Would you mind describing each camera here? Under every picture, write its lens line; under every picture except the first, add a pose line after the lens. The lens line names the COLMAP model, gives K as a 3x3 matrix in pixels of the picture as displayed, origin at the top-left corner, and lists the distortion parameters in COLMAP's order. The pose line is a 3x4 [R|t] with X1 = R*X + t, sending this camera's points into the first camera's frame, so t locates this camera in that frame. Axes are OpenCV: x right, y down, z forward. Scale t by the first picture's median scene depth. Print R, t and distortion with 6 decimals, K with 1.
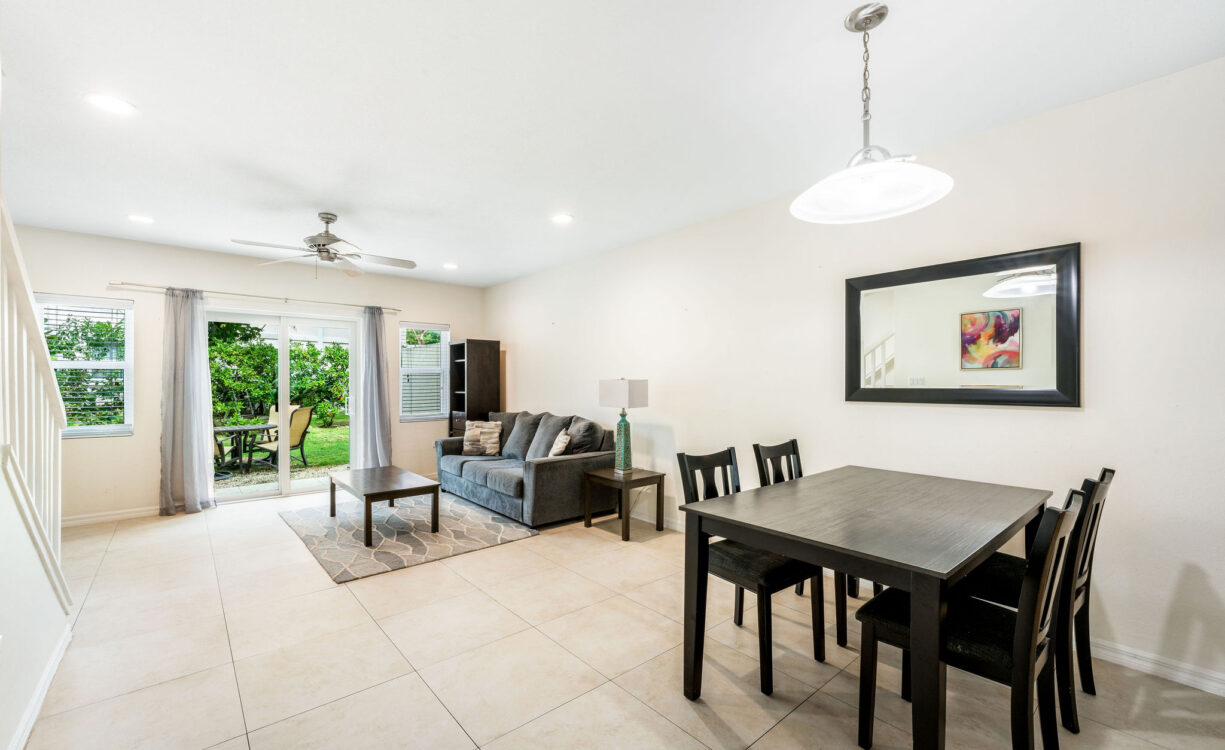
lens RADIAL K [[499.8, 0, 602.3], [0, 499.8, 375.8], [0, 0, 1]] dist [-0.001072, -0.000306]
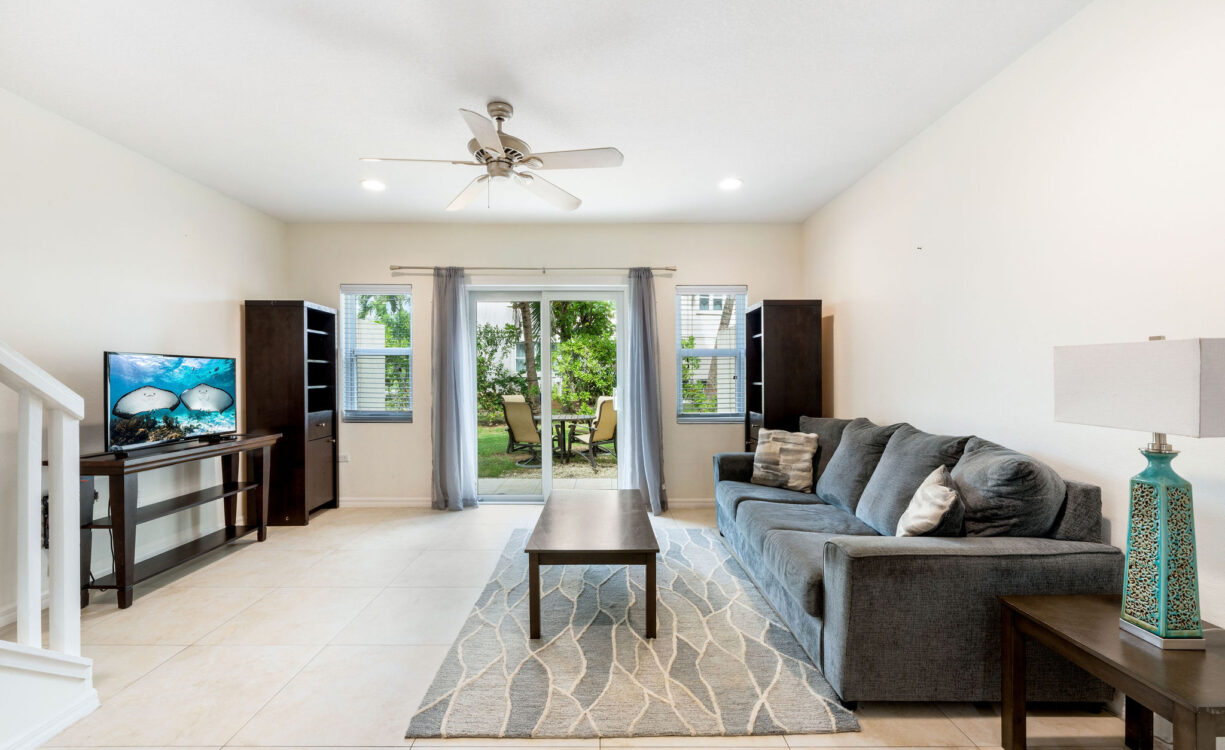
lens RADIAL K [[499.8, 0, 602.3], [0, 499.8, 375.8], [0, 0, 1]] dist [-0.001072, -0.000306]
pose [[0.763197, 0.000080, -0.646166, -0.020731], [0.006515, 0.999948, 0.007819, 0.021764], [0.646133, -0.010177, 0.763157, 0.484496]]
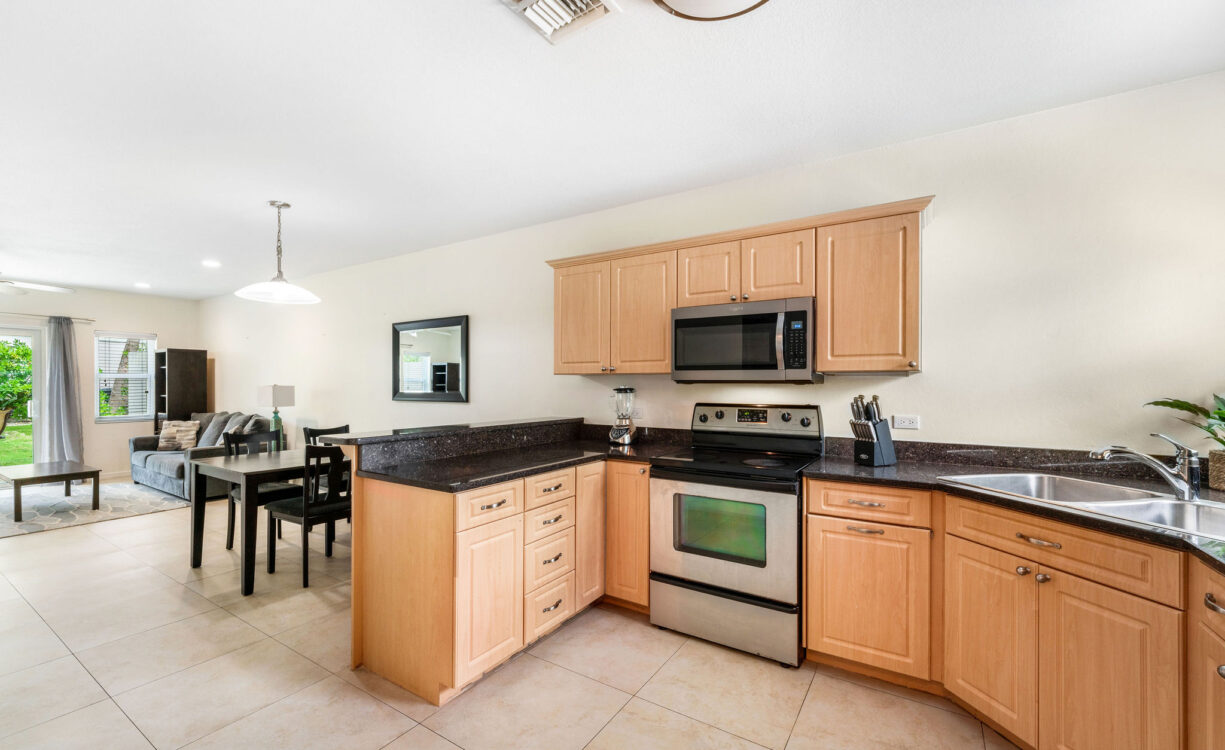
lens RADIAL K [[505.6, 0, 610.9], [0, 505.6, 381.9], [0, 0, 1]] dist [-0.001856, -0.000567]
pose [[0.957379, 0.001762, 0.288830, 0.457879], [-0.004672, 0.999945, 0.009388, -0.017284], [-0.288798, -0.010337, 0.957334, -0.485760]]
